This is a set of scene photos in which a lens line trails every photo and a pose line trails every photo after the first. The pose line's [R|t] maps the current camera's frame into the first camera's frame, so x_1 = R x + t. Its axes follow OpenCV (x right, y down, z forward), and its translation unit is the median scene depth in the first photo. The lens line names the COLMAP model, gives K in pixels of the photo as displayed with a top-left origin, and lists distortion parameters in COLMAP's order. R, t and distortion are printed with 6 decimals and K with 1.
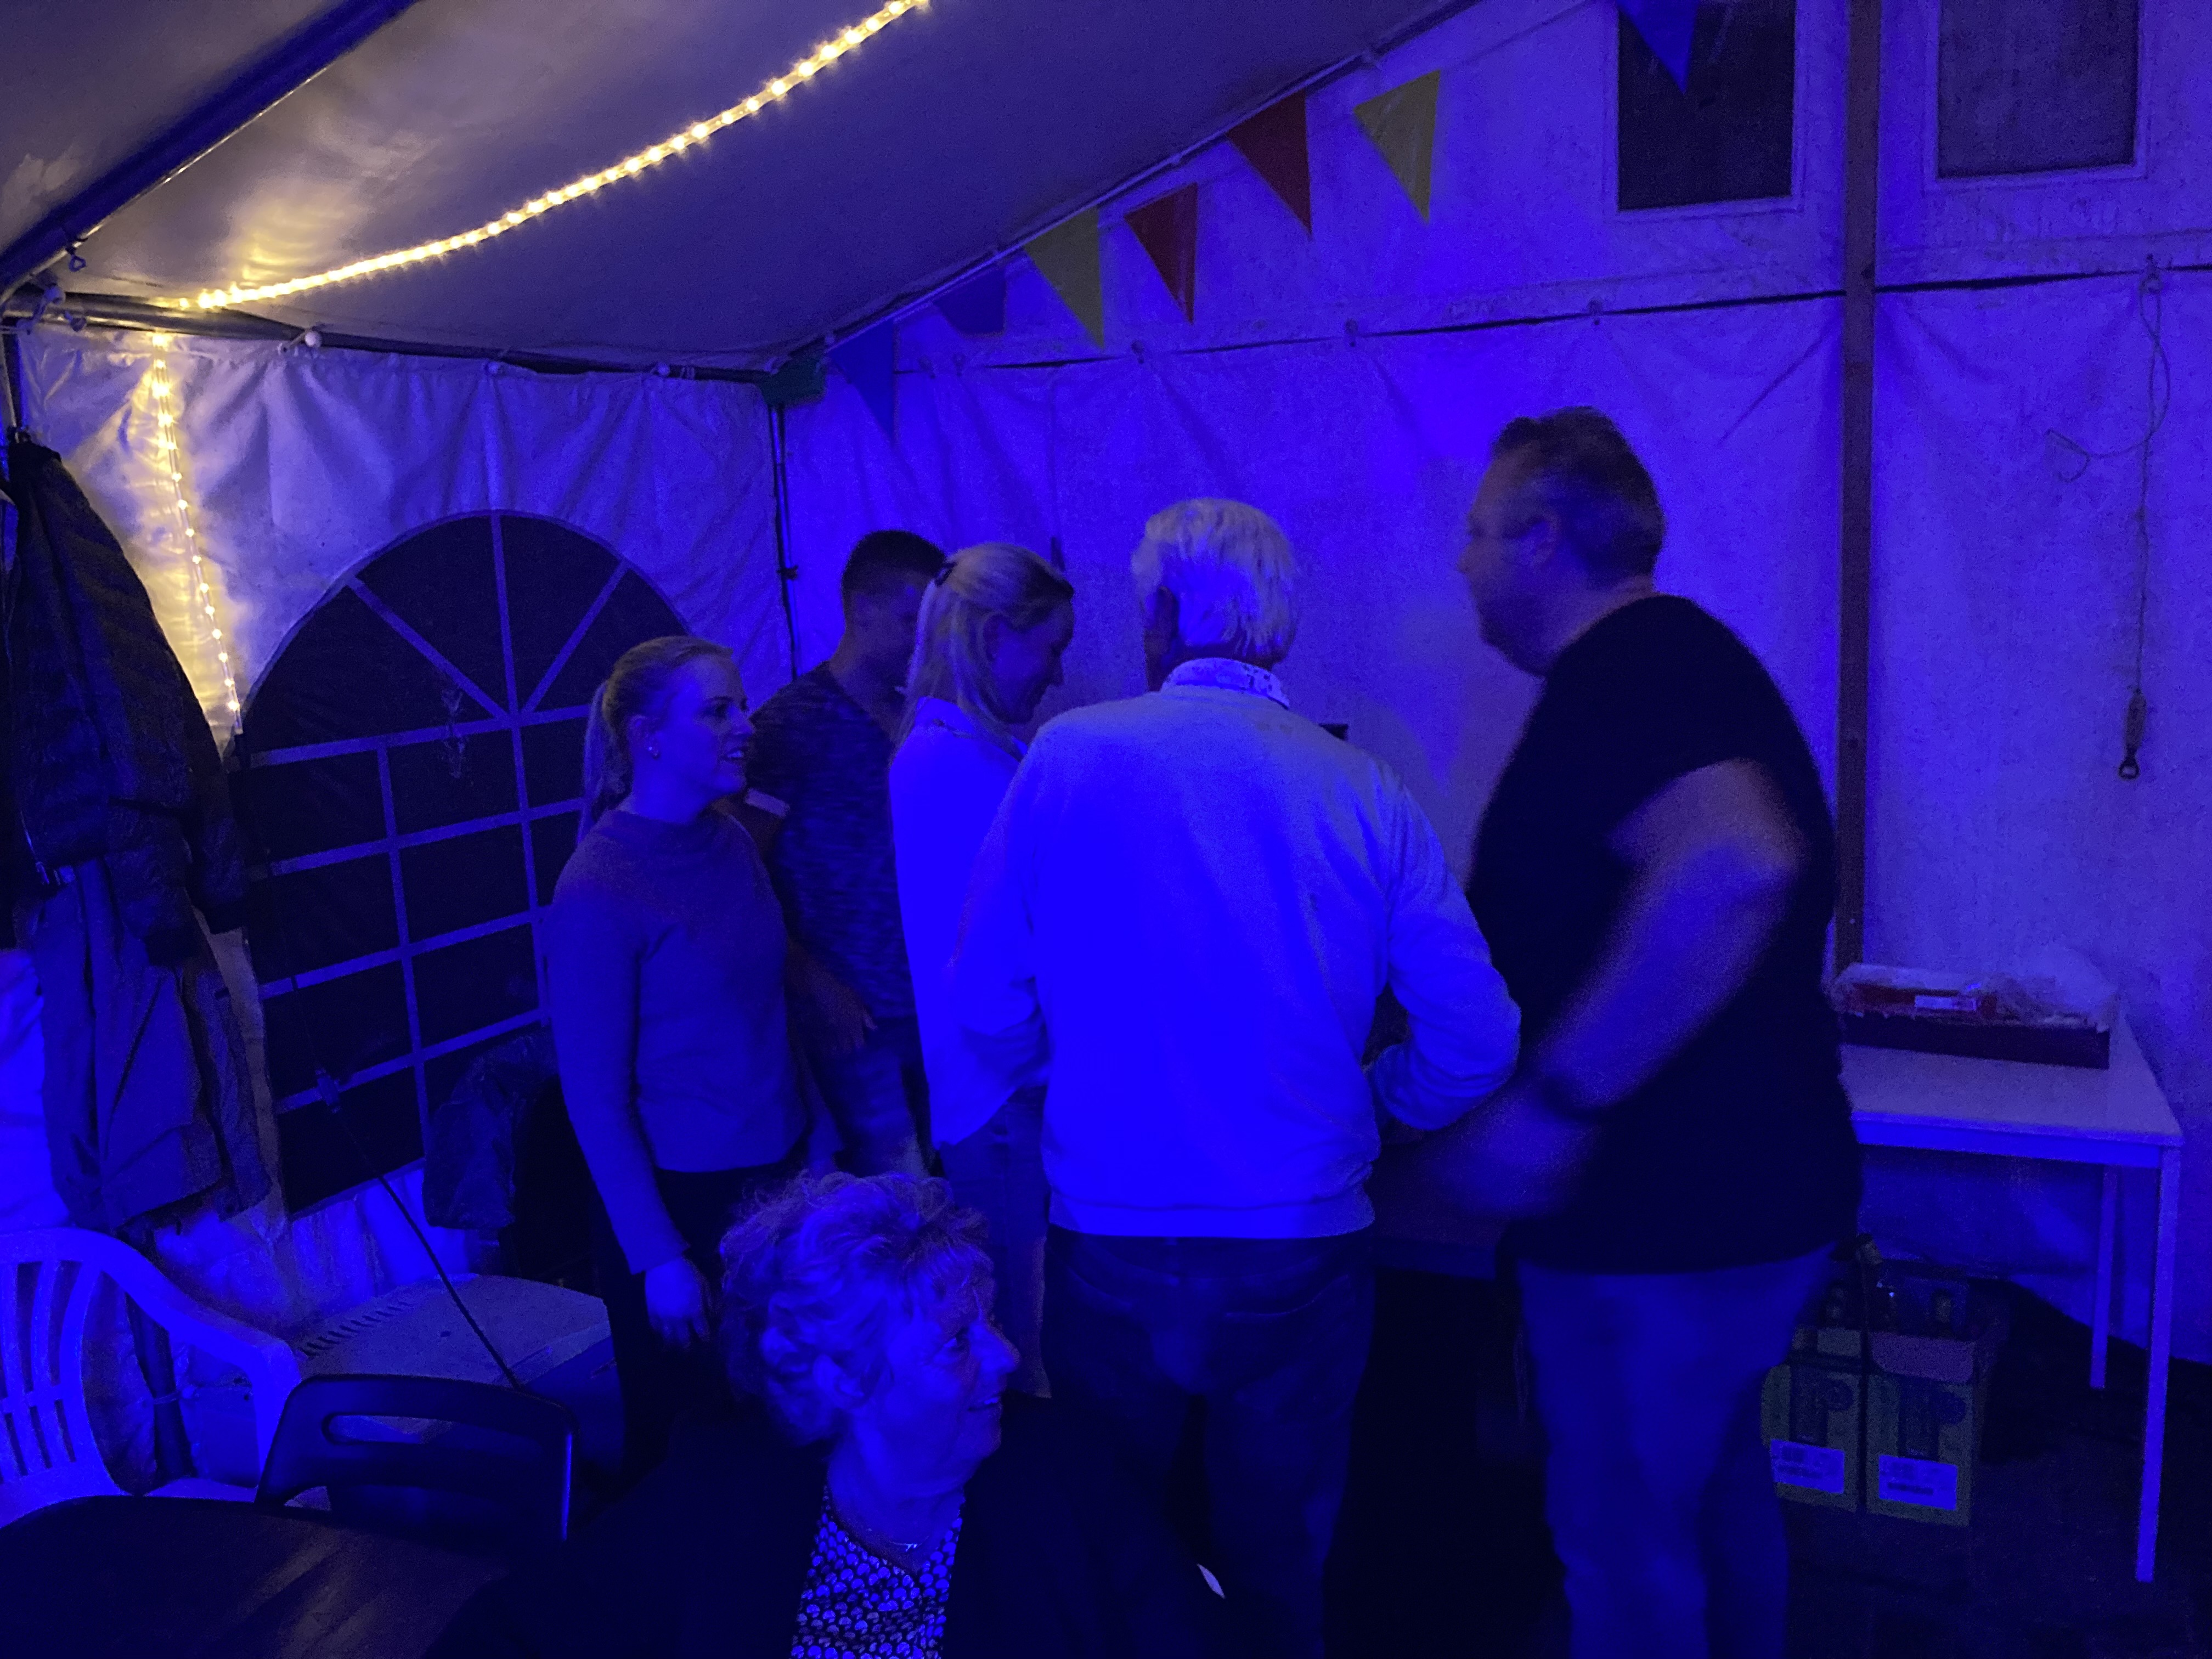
lens RADIAL K [[1838.4, 0, 1102.7], [0, 1838.4, 835.2], [0, 0, 1]] dist [0.030544, -0.022976]
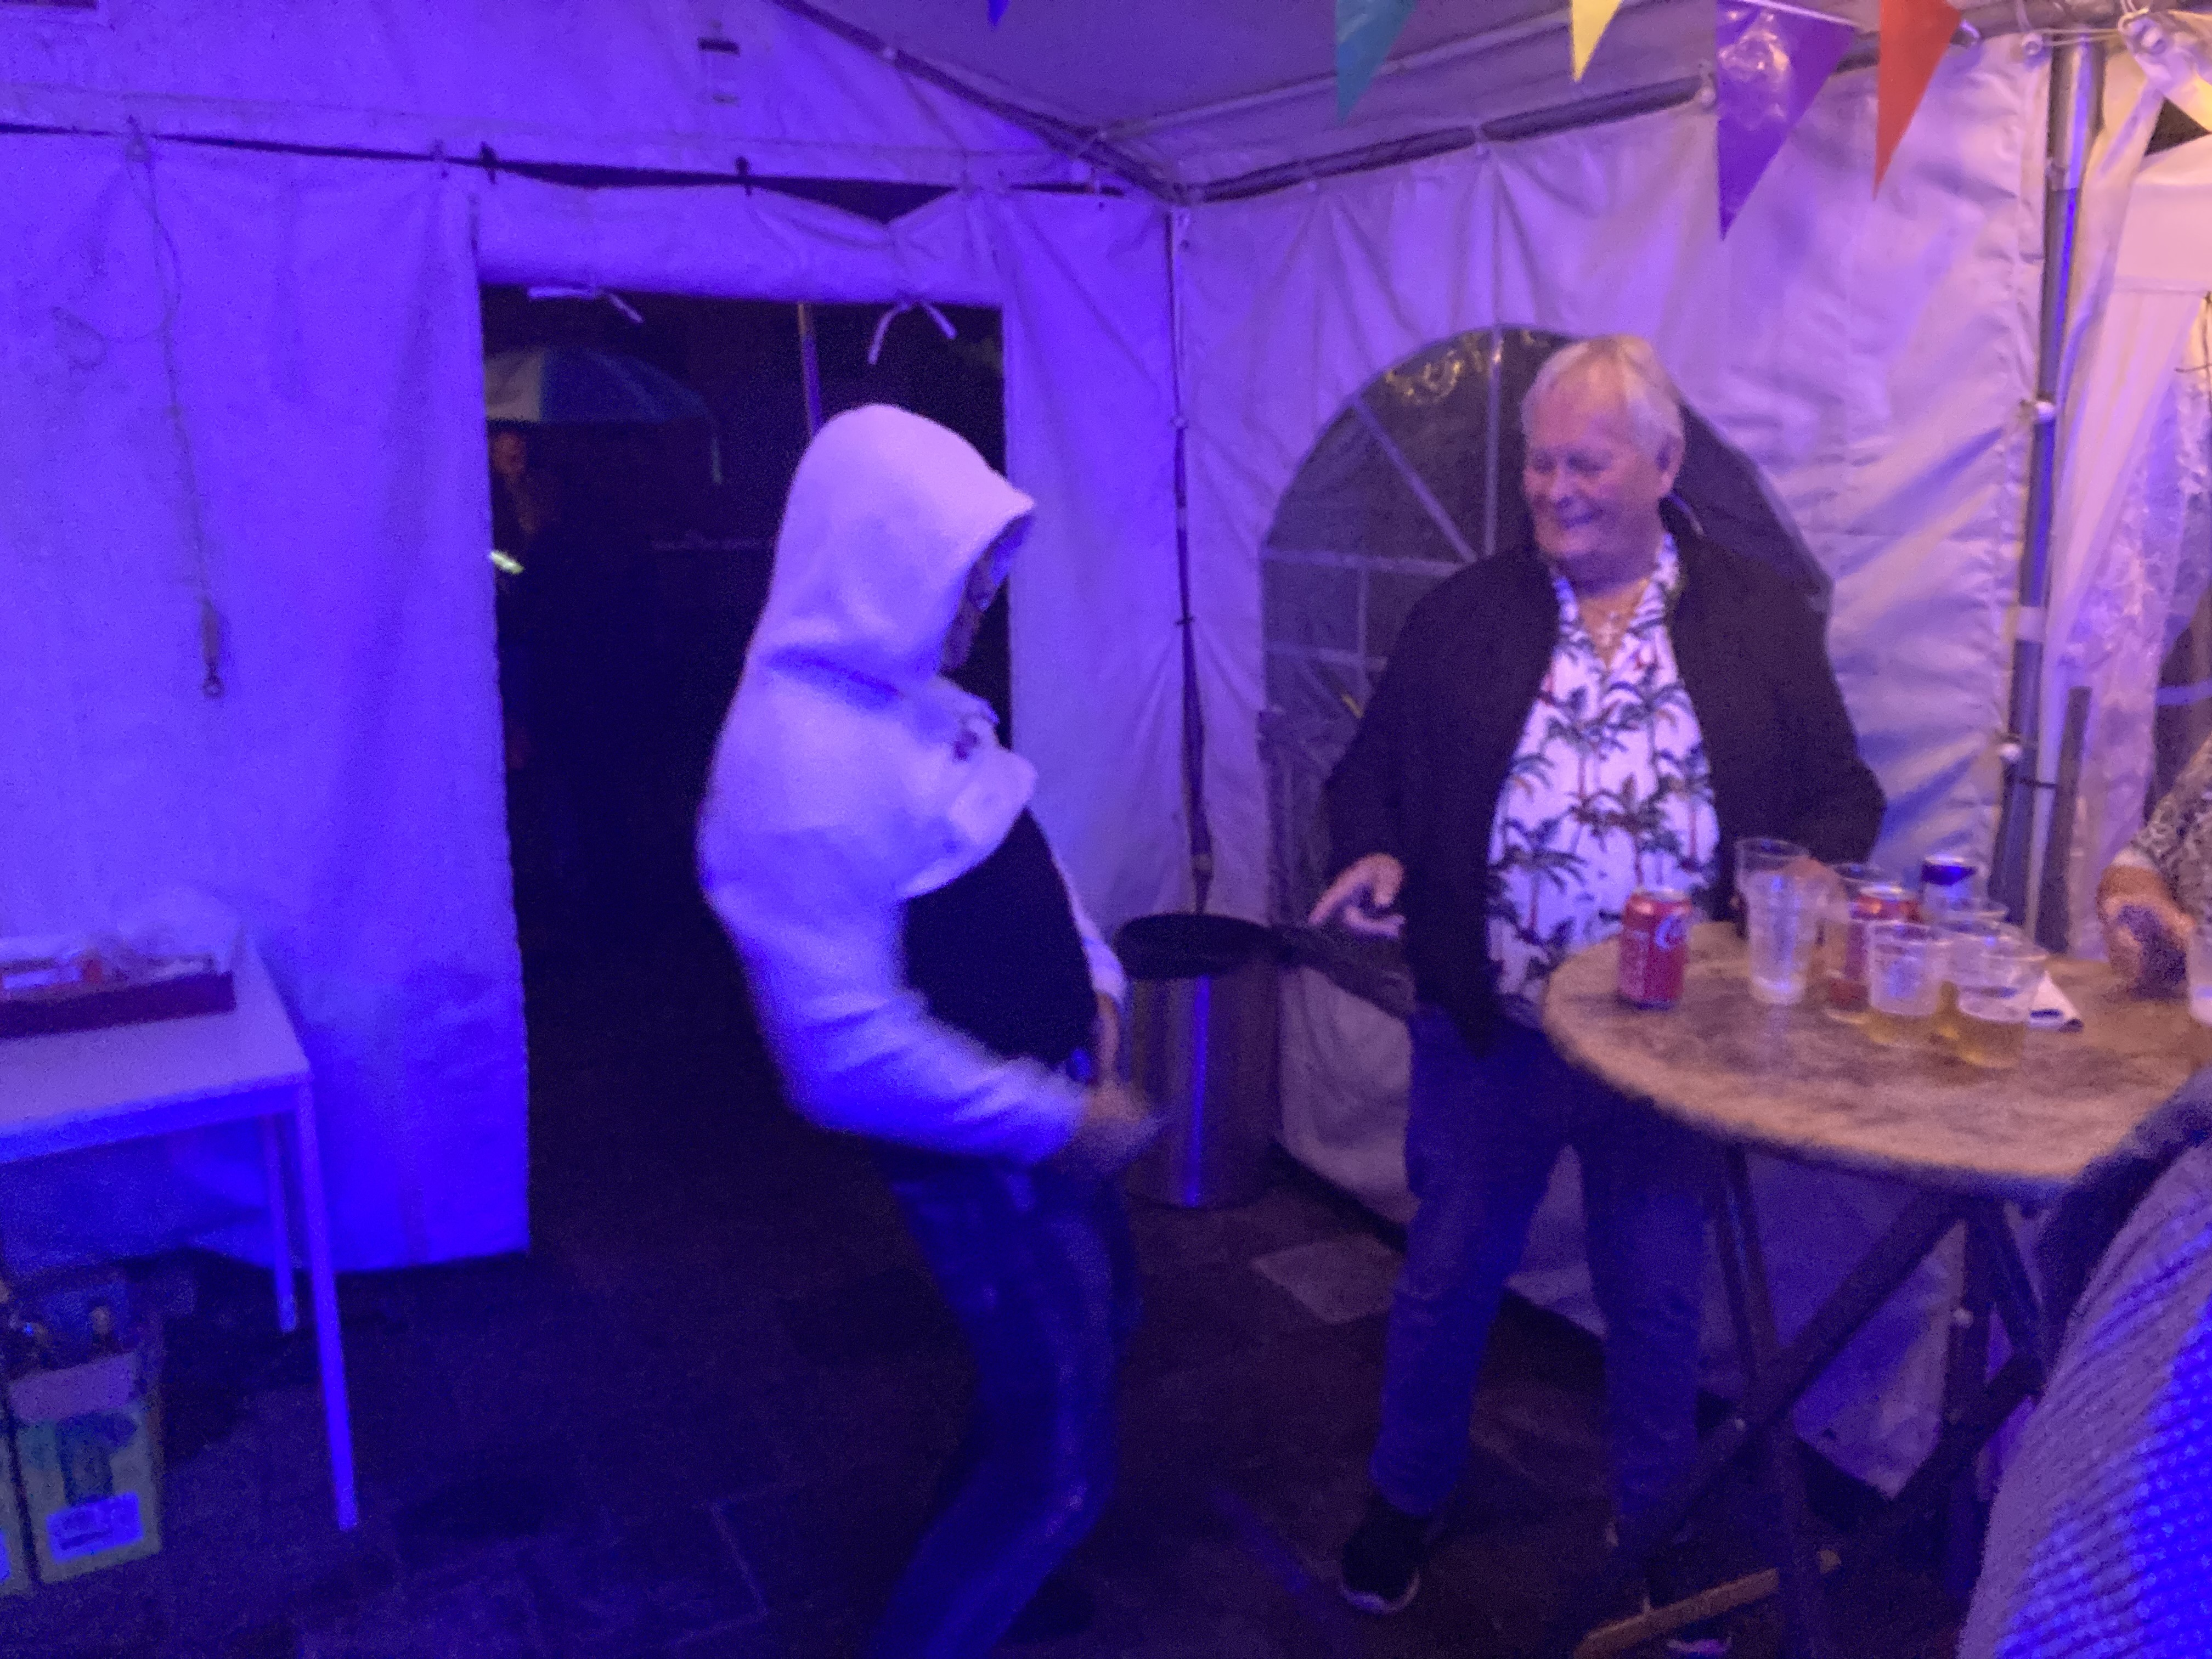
lens RADIAL K [[1838.4, 0, 1086.0], [0, 1838.4, 842.6], [0, 0, 1]] dist [0.030544, -0.022976]
pose [[0.609869, -0.151458, 0.777894, 0.091045], [0.114236, 0.988118, 0.102827, -0.003825], [-0.784225, 0.026152, 0.619925, 0.084792]]
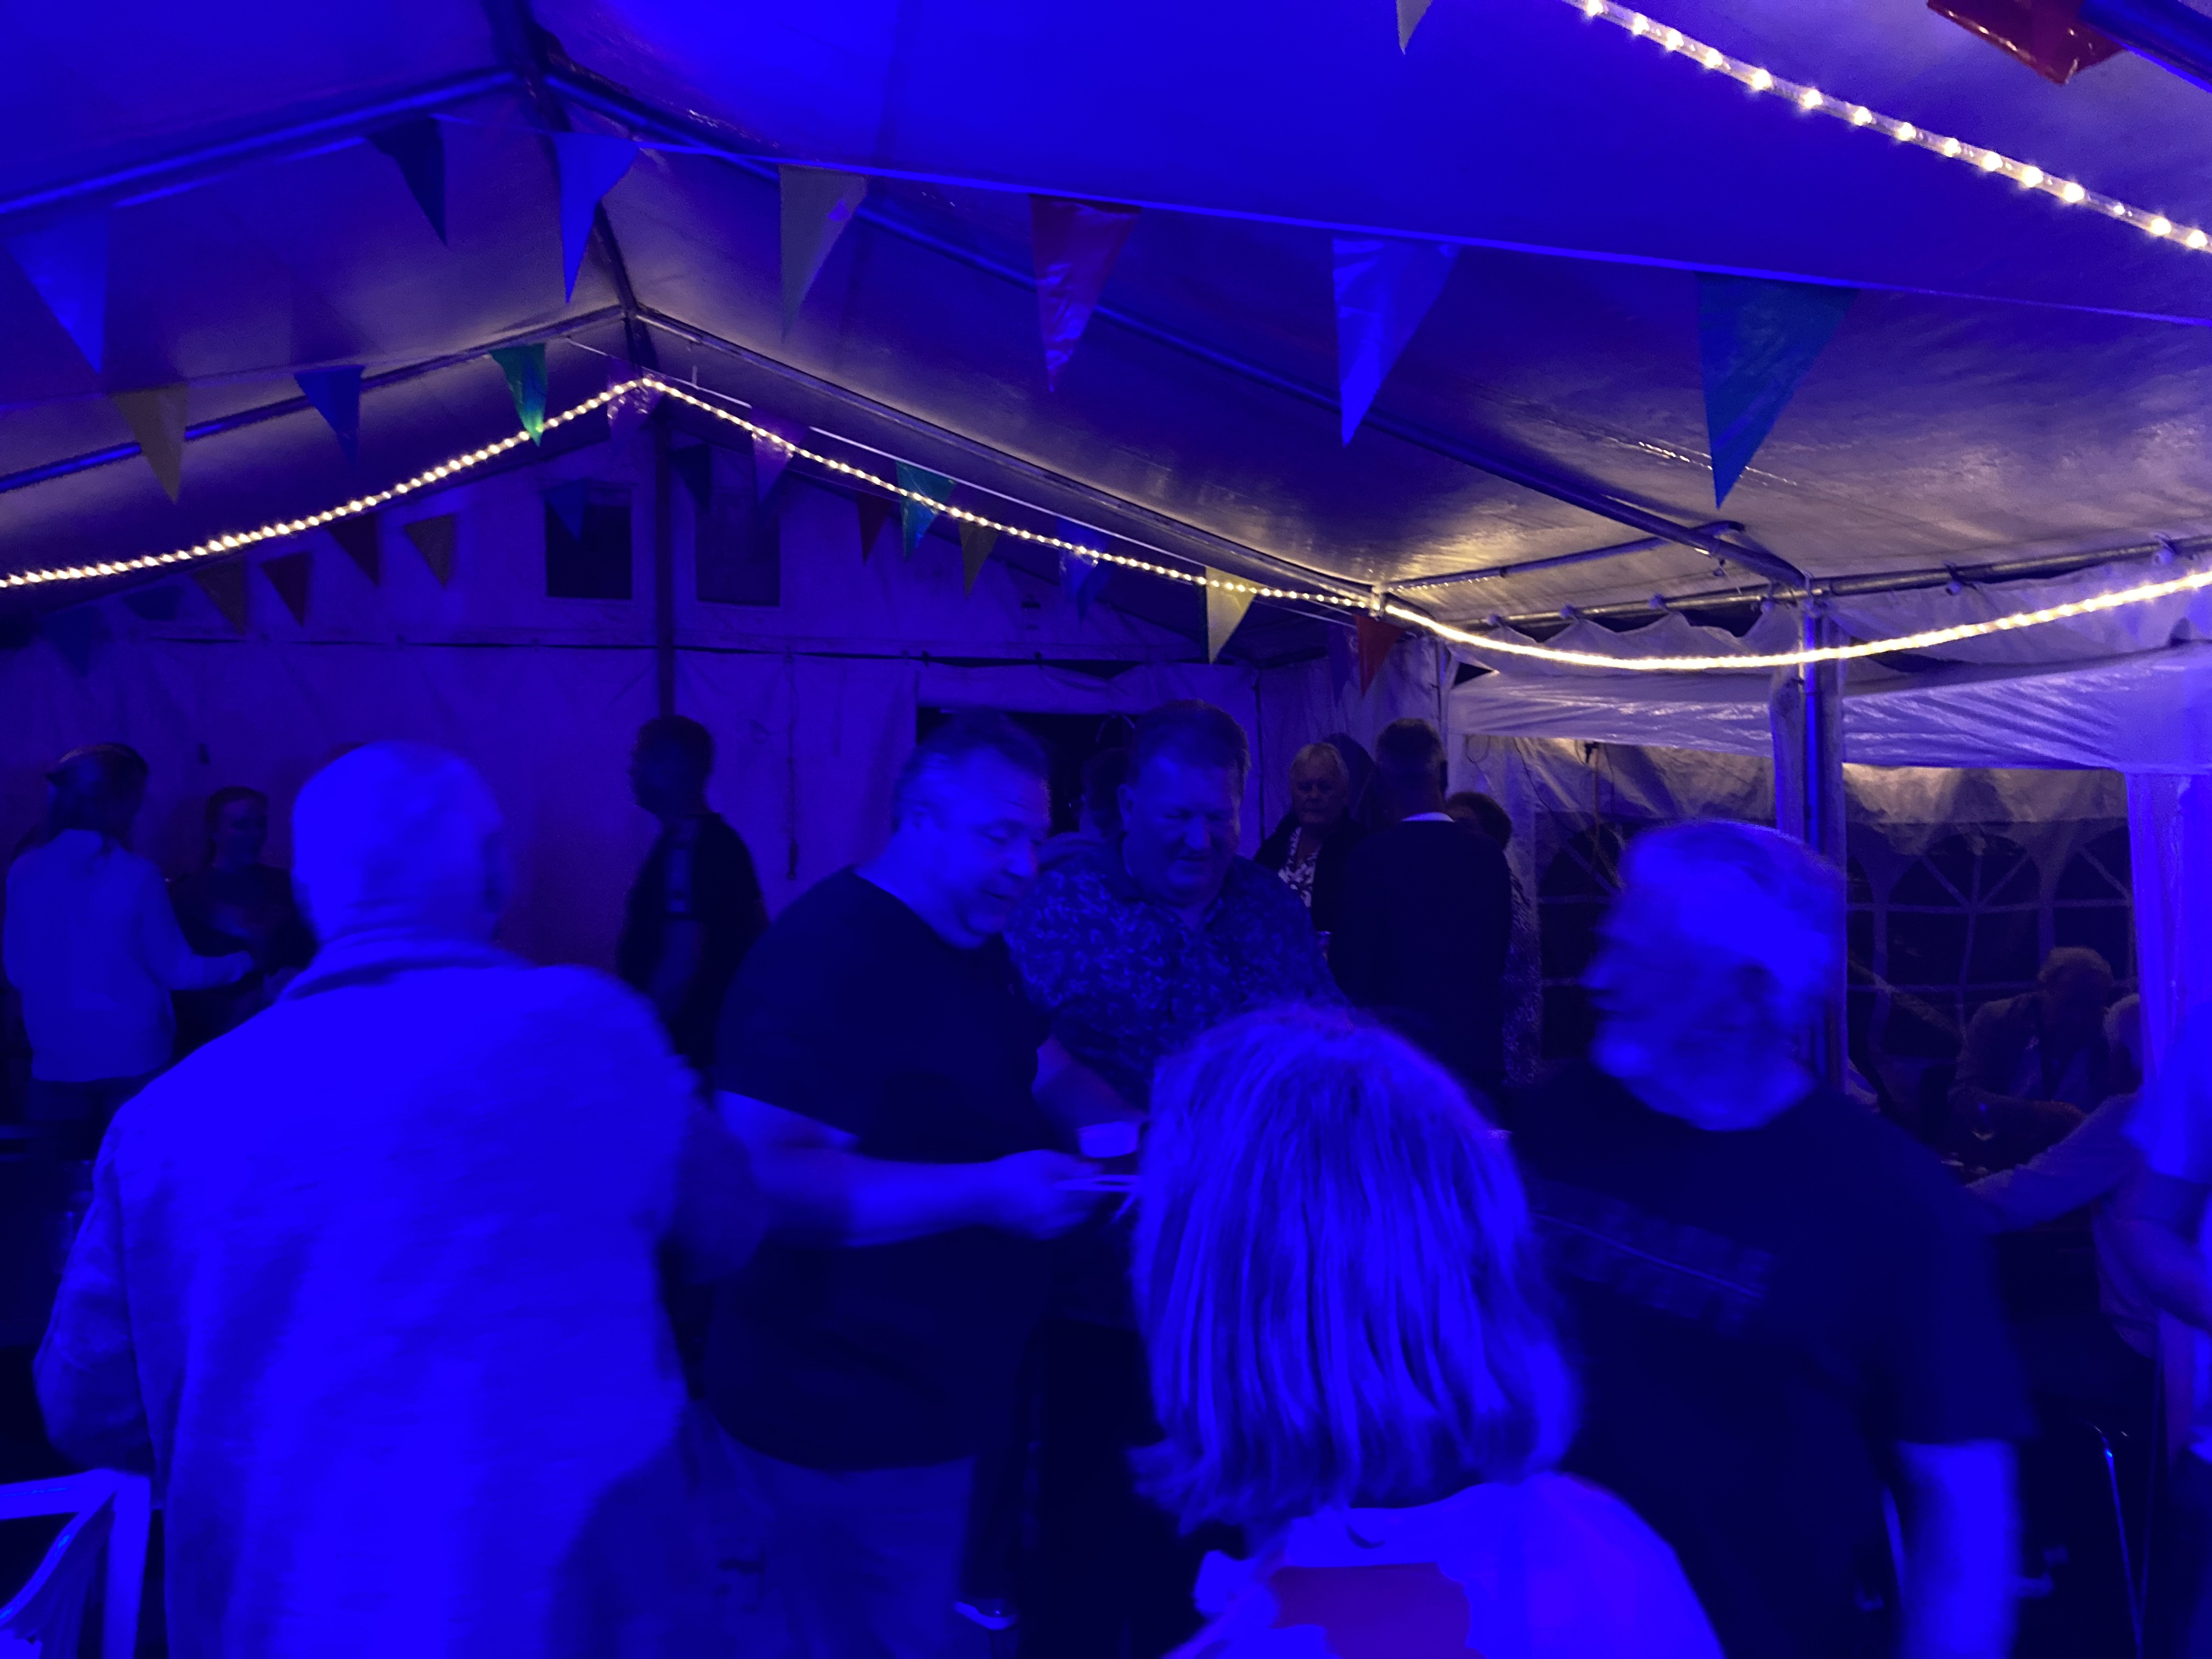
lens RADIAL K [[1838.4, 0, 1099.8], [0, 1838.4, 836.2], [0, 0, 1]] dist [0.030544, -0.022976]
pose [[0.824002, 0.016980, 0.566332, -0.375403], [0.054206, 0.992603, -0.108629, 0.174643], [-0.563988, 0.120209, 0.816987, -0.989402]]
